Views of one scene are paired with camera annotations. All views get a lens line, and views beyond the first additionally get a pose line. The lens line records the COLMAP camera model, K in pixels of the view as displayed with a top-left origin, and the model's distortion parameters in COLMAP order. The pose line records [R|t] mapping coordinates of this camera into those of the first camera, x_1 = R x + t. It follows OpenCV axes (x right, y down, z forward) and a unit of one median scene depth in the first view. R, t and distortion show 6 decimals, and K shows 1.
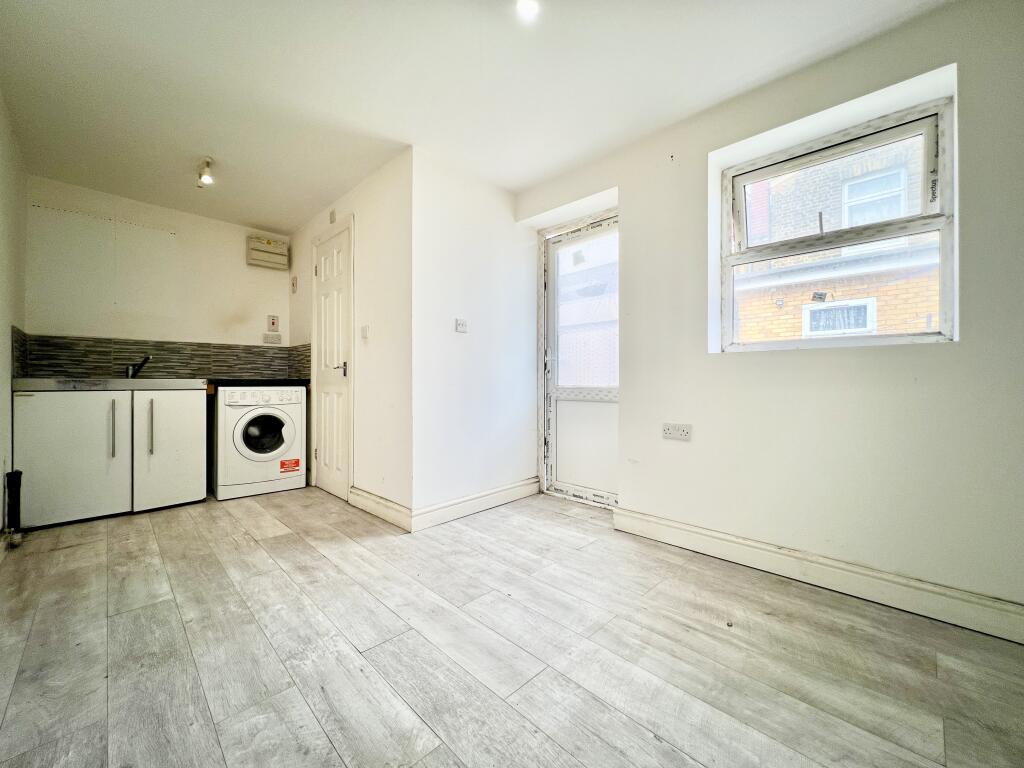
lens RADIAL K [[409.1, 0, 512.0], [0, 409.1, 384.0], [0, 0, 1]] dist [-0.000563, 0.000366]
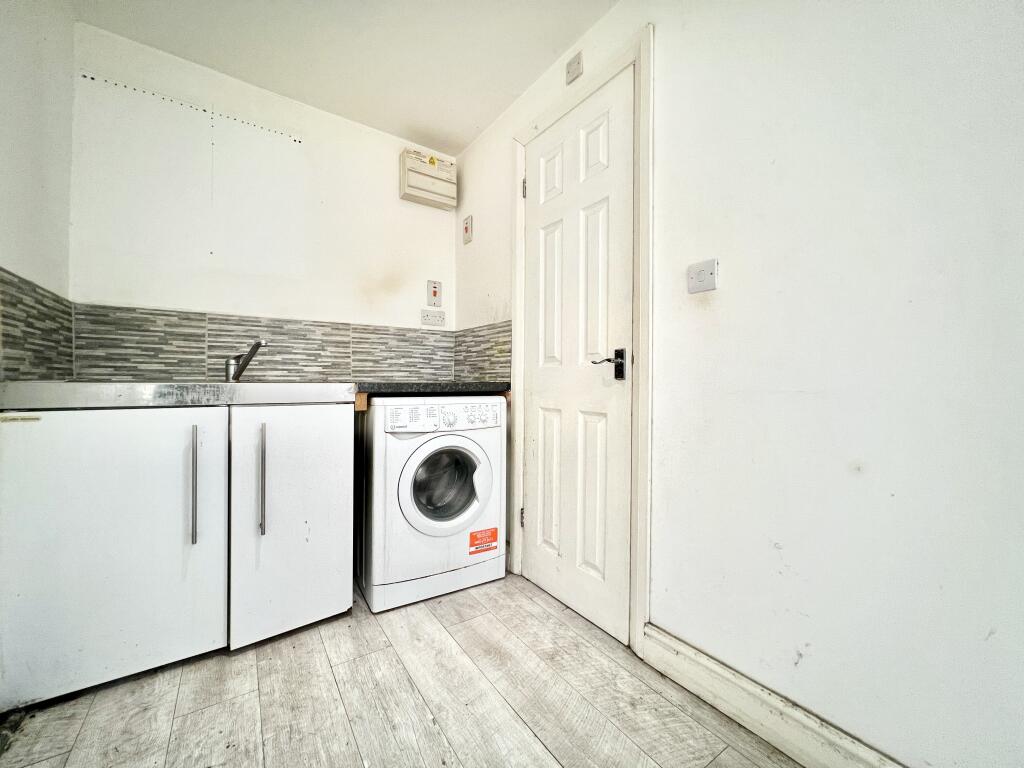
lens RADIAL K [[409.1, 0, 512.0], [0, 409.1, 384.0], [0, 0, 1]] dist [-0.000563, 0.000366]
pose [[0.982935, 0.006763, -0.183827, -0.415264], [-0.006783, 0.999977, 0.000519, -0.011537], [0.183826, 0.000737, 0.982958, 0.477833]]
